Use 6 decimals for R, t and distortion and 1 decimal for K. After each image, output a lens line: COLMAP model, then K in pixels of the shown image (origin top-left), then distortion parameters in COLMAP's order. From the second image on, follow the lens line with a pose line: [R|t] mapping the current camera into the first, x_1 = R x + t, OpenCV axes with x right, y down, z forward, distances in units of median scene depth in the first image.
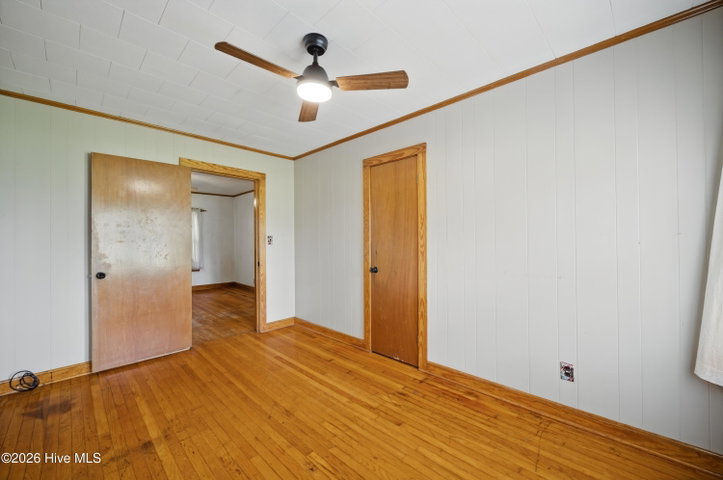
lens RADIAL K [[290.1, 0, 362.0], [0, 290.1, 241.1], [0, 0, 1]] dist [0.000549, -0.000271]
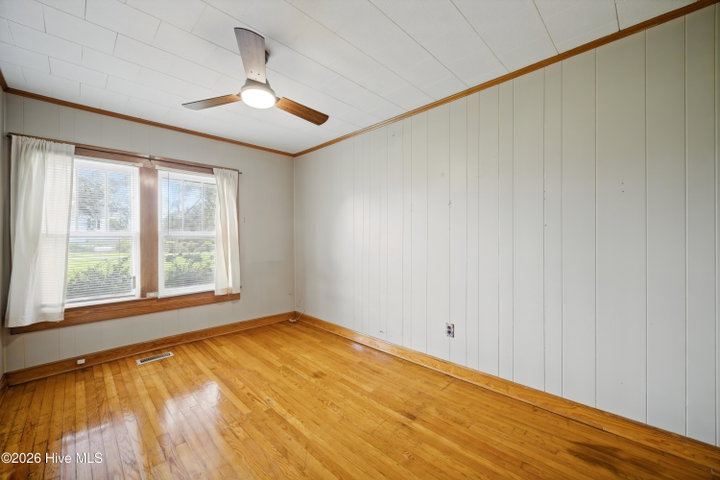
lens RADIAL K [[288.9, 0, 359.6], [0, 288.9, 239.0], [0, 0, 1]] dist [0.000549, -0.000271]
pose [[-0.999907, 0.011157, 0.007797, -0.523675], [0.011067, 0.999873, -0.011460, 0.025176], [-0.007924, -0.011372, -0.999904, 1.990004]]
